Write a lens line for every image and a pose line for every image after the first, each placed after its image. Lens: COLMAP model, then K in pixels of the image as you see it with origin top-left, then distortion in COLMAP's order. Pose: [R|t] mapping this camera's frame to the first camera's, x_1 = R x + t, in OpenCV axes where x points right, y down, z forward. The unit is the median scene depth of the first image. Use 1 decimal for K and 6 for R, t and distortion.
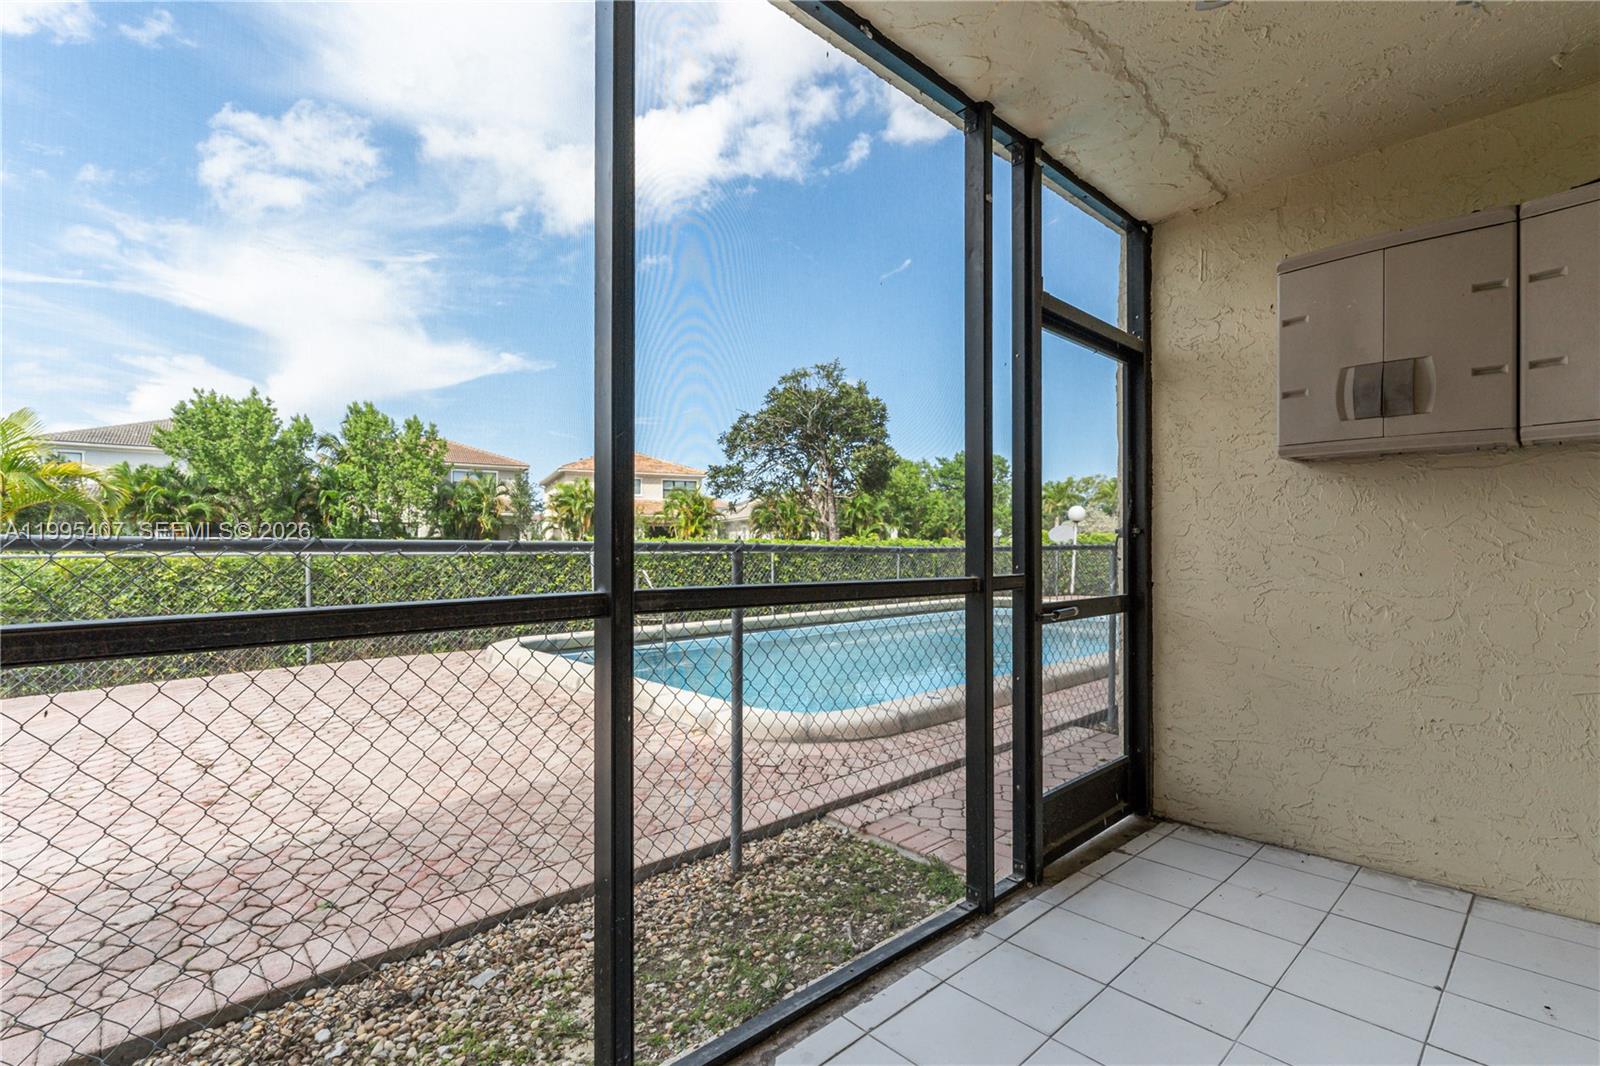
lens RADIAL K [[730.1, 0, 811.1], [0, 730.1, 533.3], [0, 0, 1]] dist [0.003791, 0.000616]
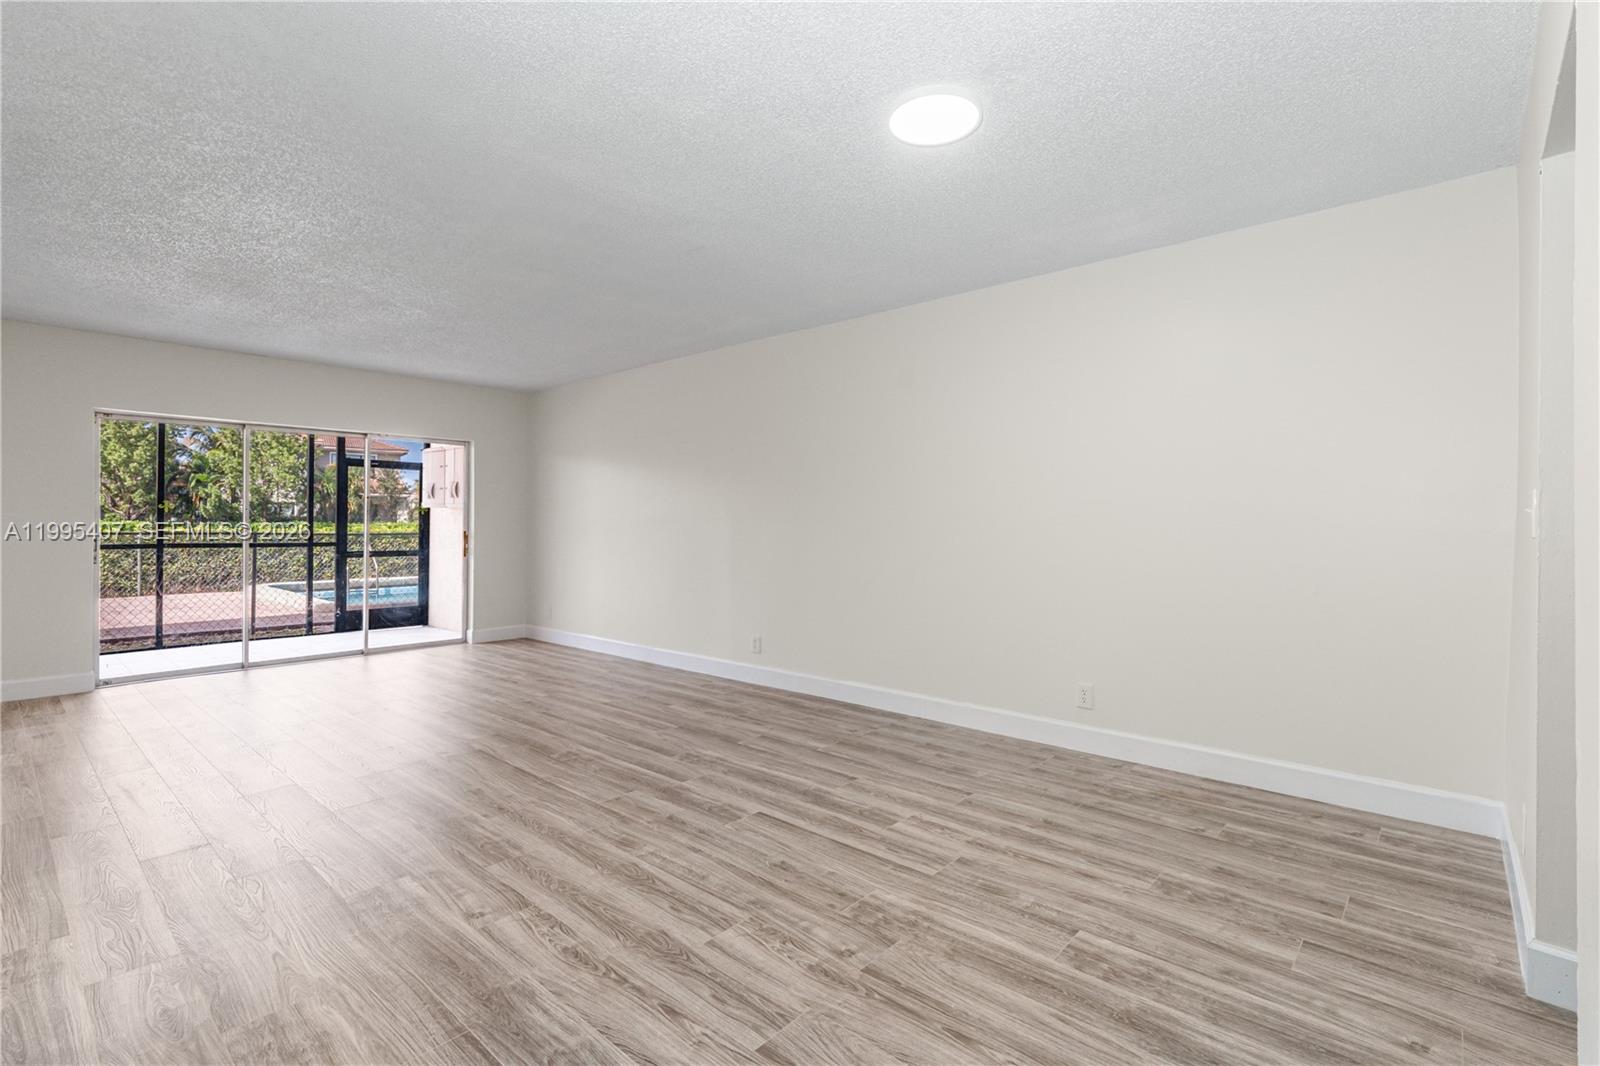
lens RADIAL K [[730.1, 0, 805.9], [0, 730.1, 519.2], [0, 0, 1]] dist [0.003791, 0.000616]
pose [[0.996159, 0.008778, 0.087124, 0.175805], [-0.009468, 0.999927, 0.007513, -0.007455], [-0.087051, -0.008309, 0.996169, -0.204988]]
